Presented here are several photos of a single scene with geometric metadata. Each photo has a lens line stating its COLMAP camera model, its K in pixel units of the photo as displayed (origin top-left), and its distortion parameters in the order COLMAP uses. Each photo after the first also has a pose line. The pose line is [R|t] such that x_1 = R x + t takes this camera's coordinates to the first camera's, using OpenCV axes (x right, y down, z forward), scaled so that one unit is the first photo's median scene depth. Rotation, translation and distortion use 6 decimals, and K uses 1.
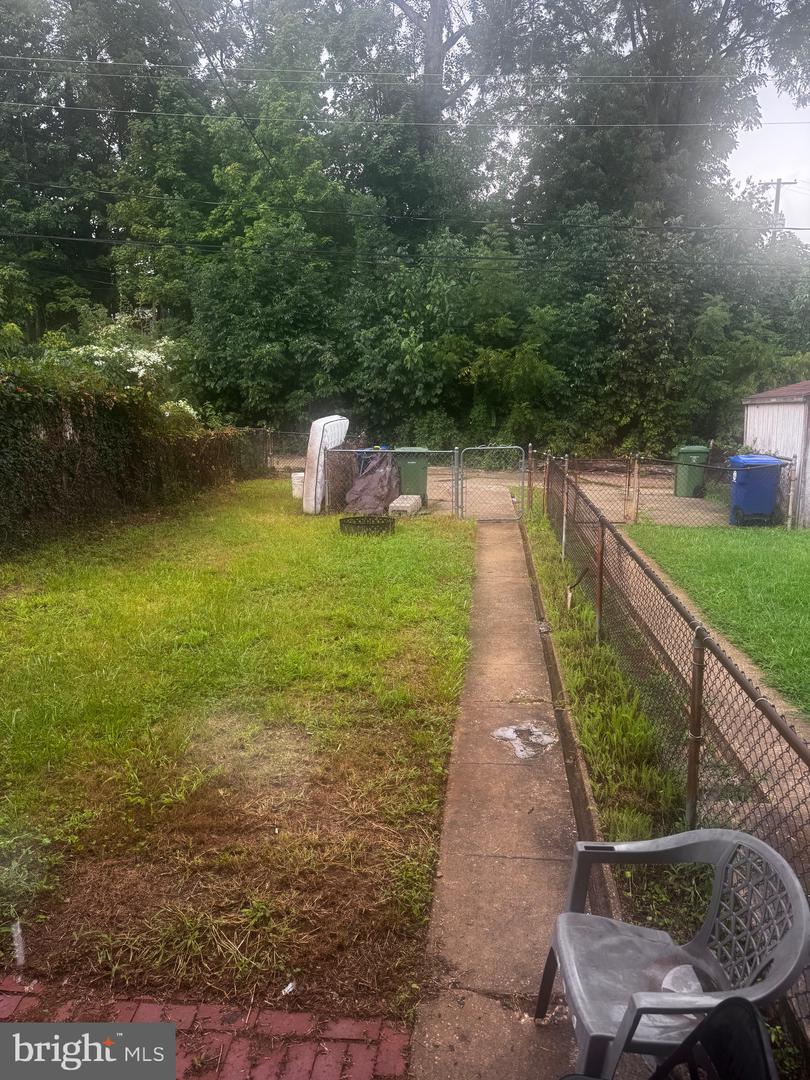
lens RADIAL K [[768.8, 0, 401.6], [0, 768.8, 538.8], [0, 0, 1]] dist [0.139111, -0.210839]
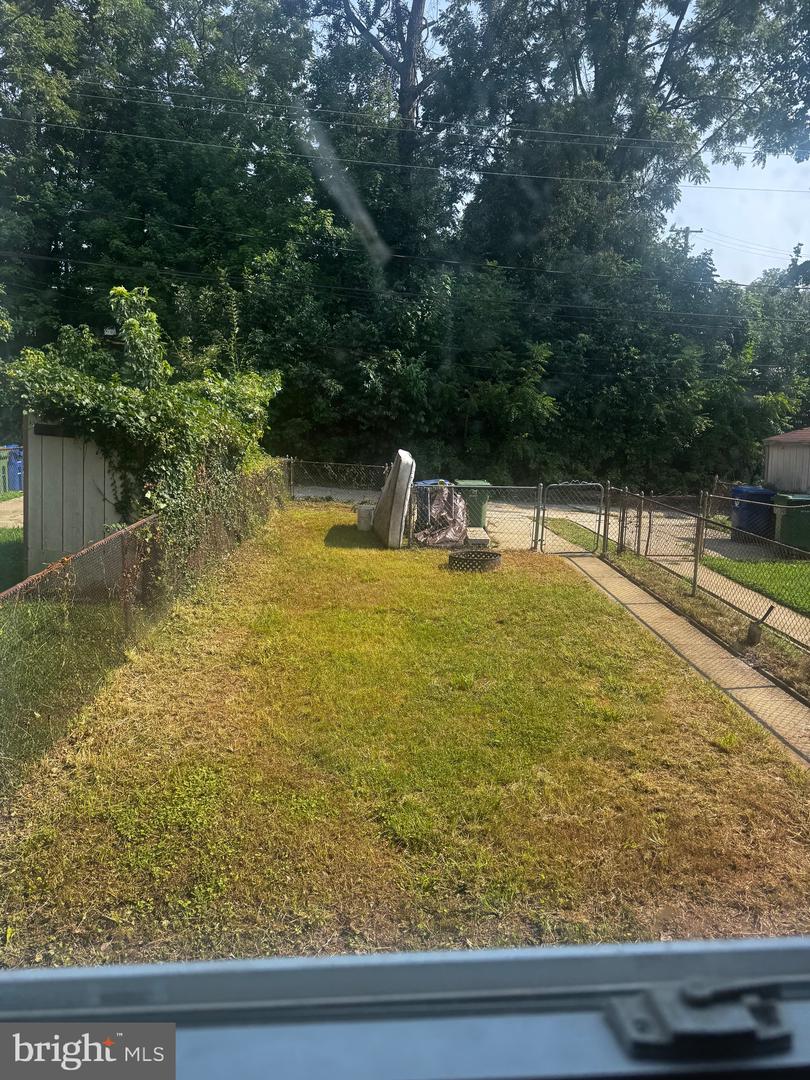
lens RADIAL K [[768.8, 0, 401.6], [0, 768.8, 538.8], [0, 0, 1]] dist [0.139111, -0.210839]
pose [[0.989602, -0.000815, 0.143830, -0.143817], [0.004612, 0.999650, -0.026067, -0.010430], [-0.143758, 0.026460, 0.989259, 0.002851]]
